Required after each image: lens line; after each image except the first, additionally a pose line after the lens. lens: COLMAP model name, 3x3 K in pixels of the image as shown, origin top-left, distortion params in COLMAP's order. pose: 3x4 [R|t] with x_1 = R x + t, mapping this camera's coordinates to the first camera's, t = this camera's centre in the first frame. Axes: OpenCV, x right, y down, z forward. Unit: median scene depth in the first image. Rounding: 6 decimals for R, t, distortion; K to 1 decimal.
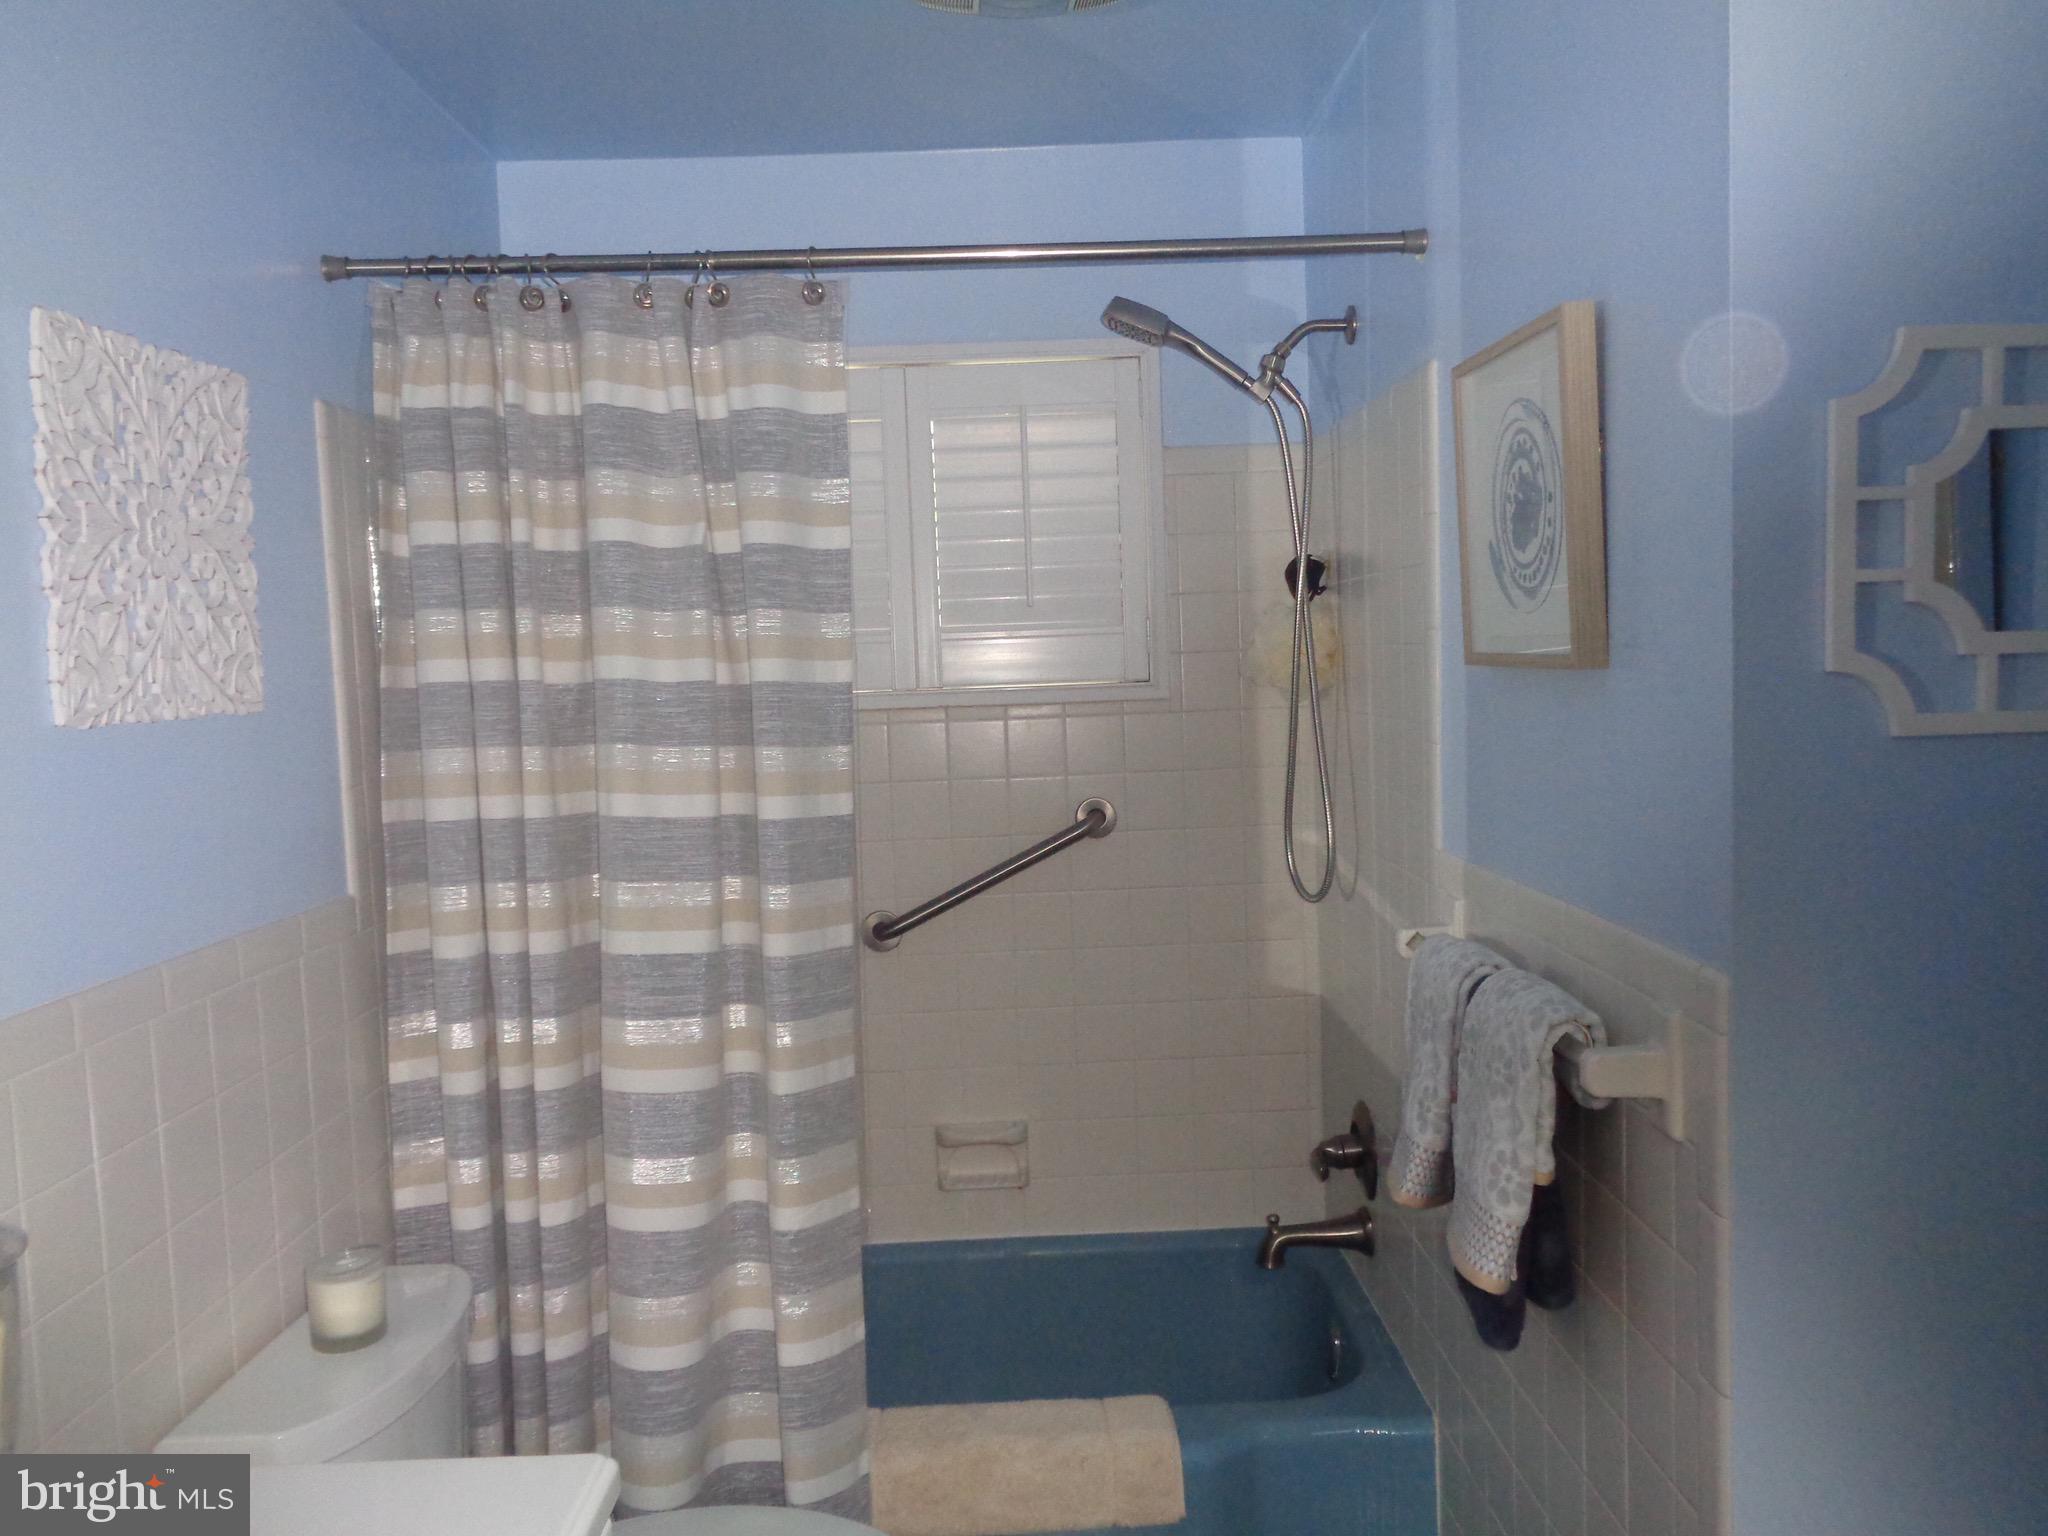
lens RADIAL K [[1560.6, 0, 1024.0], [0, 1560.6, 764.0], [0, 0, 1]] dist [0.016514, 0.005305]
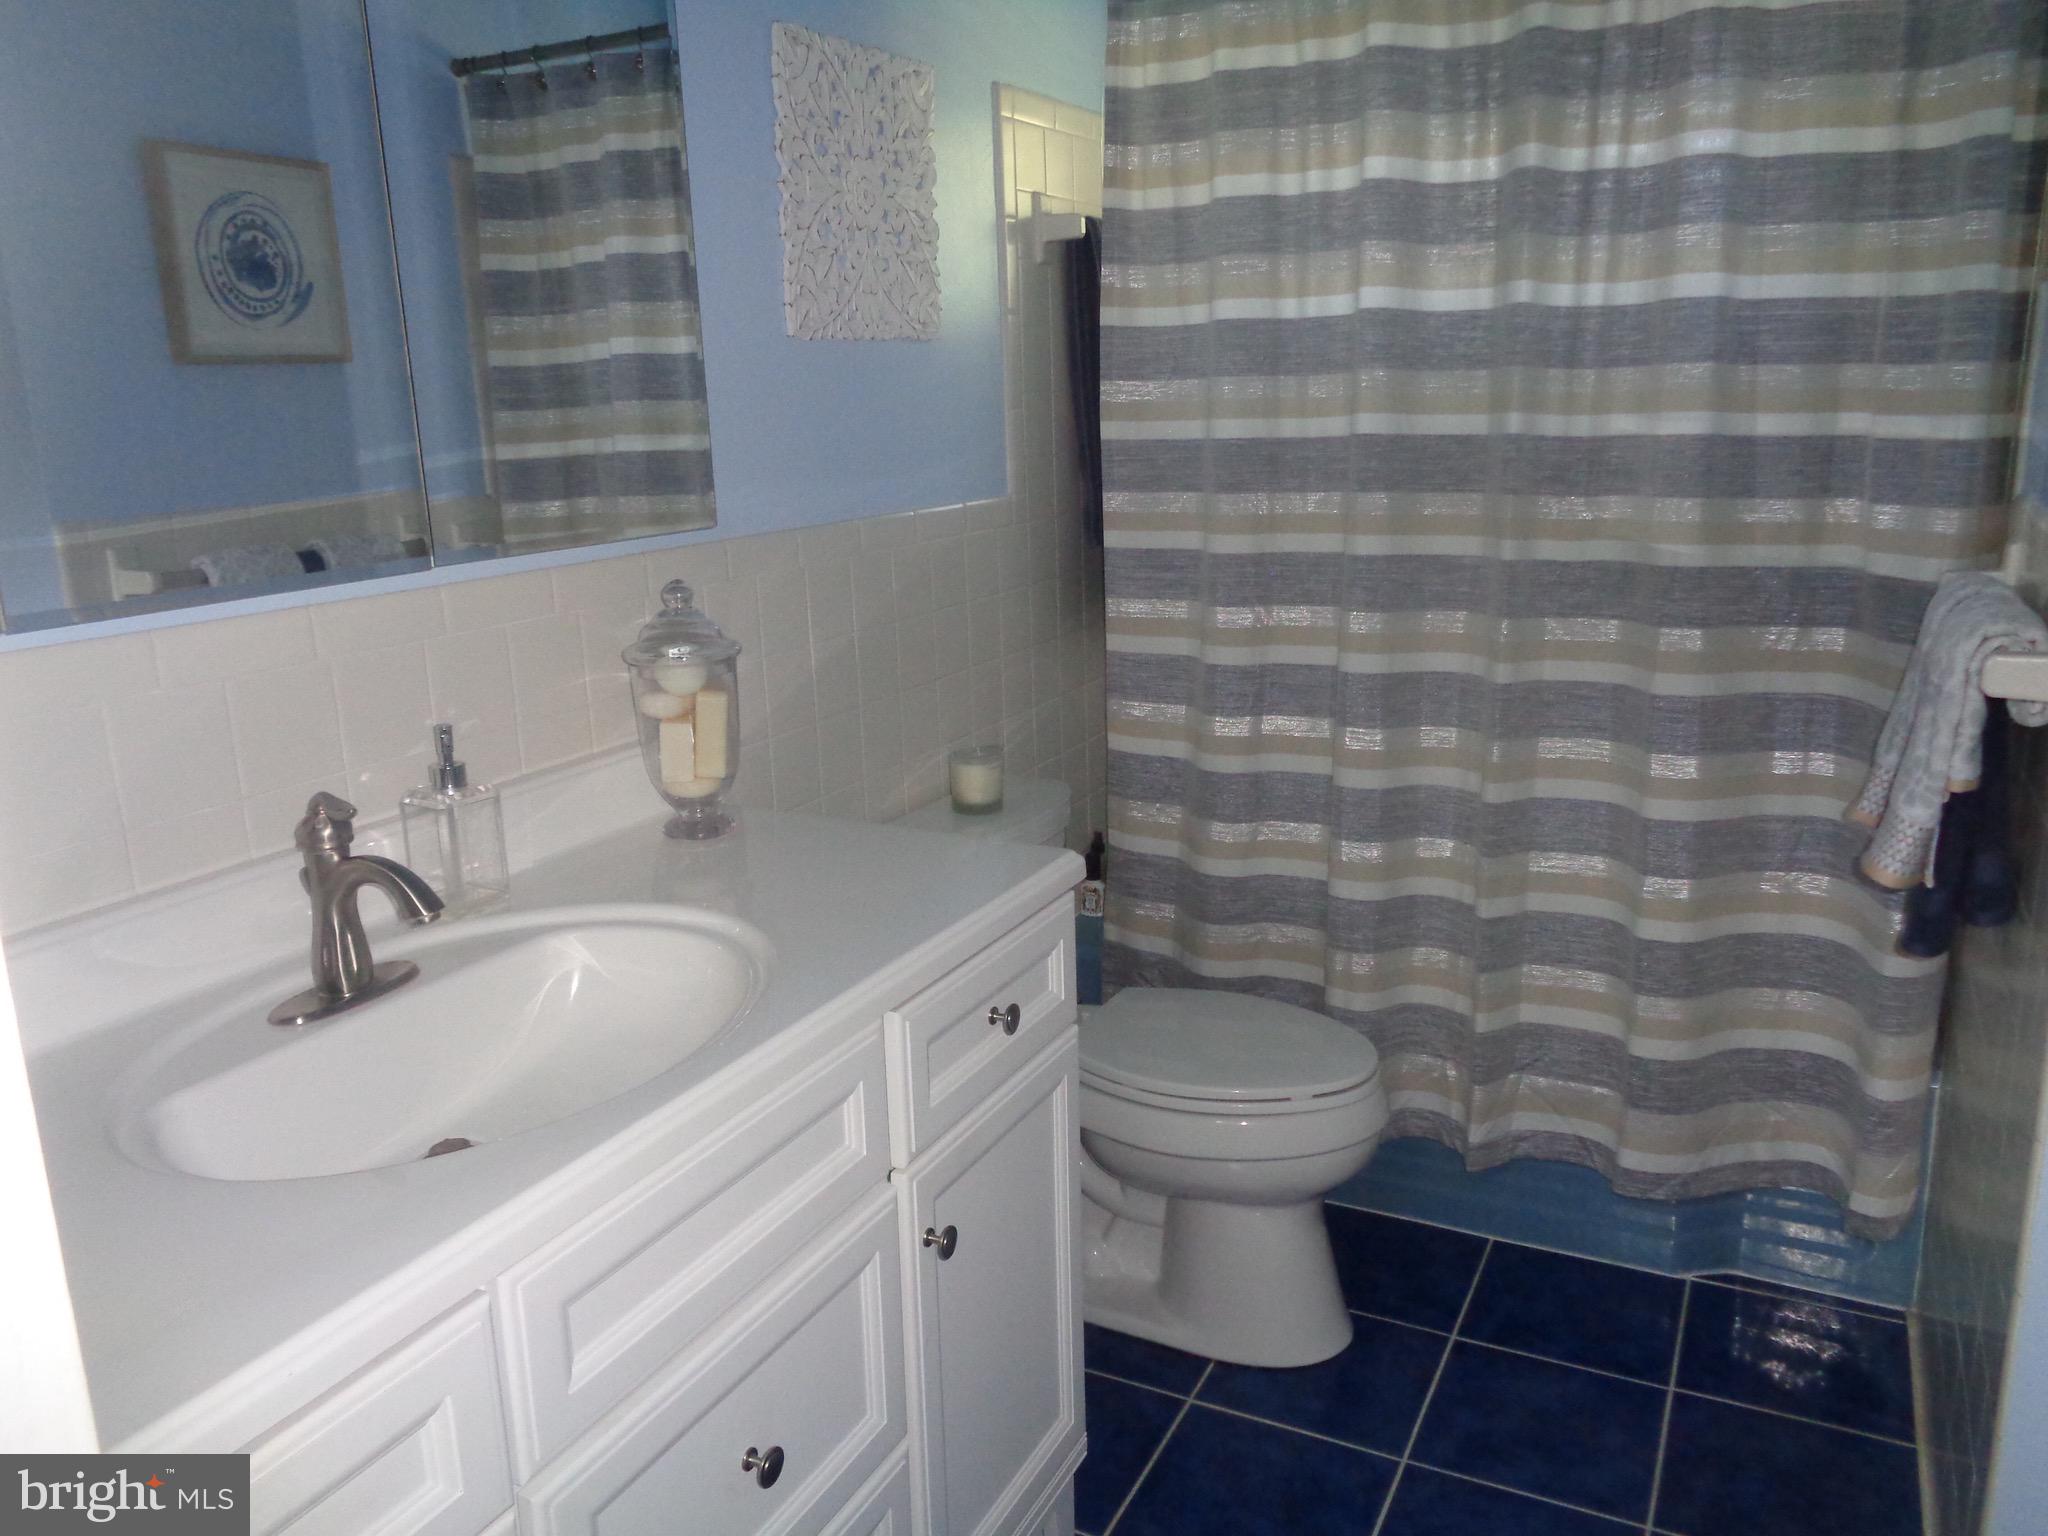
lens RADIAL K [[1560.6, 0, 1027.2], [0, 1560.6, 768.8], [0, 0, 1]] dist [0.016514, 0.005305]
pose [[0.881933, 0.122574, -0.455159, 0.261040], [-0.036649, 0.980507, 0.193037, 0.076135], [0.469948, -0.153564, 0.869233, -0.189085]]
